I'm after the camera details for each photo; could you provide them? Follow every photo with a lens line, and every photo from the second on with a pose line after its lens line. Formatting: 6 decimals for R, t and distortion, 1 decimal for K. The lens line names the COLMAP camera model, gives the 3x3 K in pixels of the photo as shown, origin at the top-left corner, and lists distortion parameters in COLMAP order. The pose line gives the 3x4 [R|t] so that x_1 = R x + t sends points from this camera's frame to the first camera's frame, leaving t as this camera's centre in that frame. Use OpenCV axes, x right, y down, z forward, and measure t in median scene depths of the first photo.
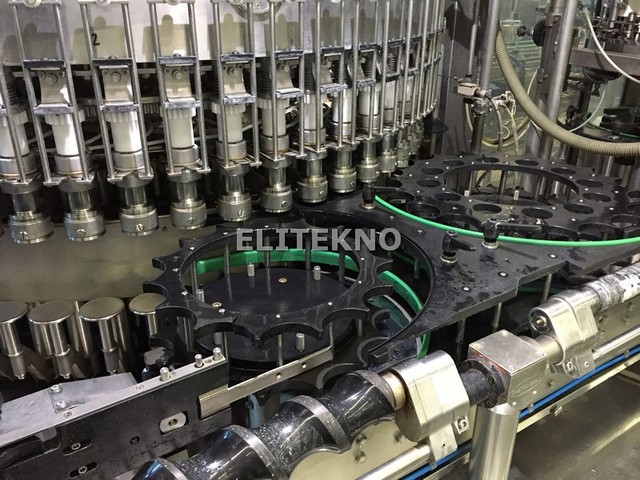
lens RADIAL K [[545.4, 0, 318.2], [0, 545.4, 239.8], [0, 0, 1]] dist [0.071848, -0.108603]
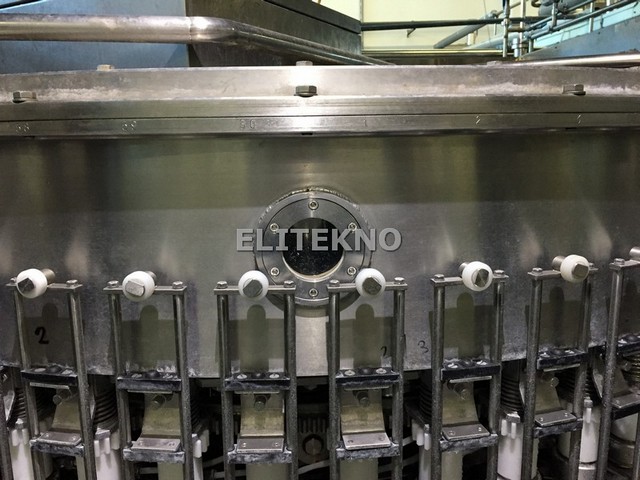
lens RADIAL K [[545.4, 0, 320.6], [0, 545.4, 238.1], [0, 0, 1]] dist [0.071848, -0.108603]
pose [[0.876305, 0.072260, -0.476307, 0.145401], [-0.184172, 0.963836, -0.192615, -0.364571], [0.445163, 0.256512, 0.857923, 0.513424]]
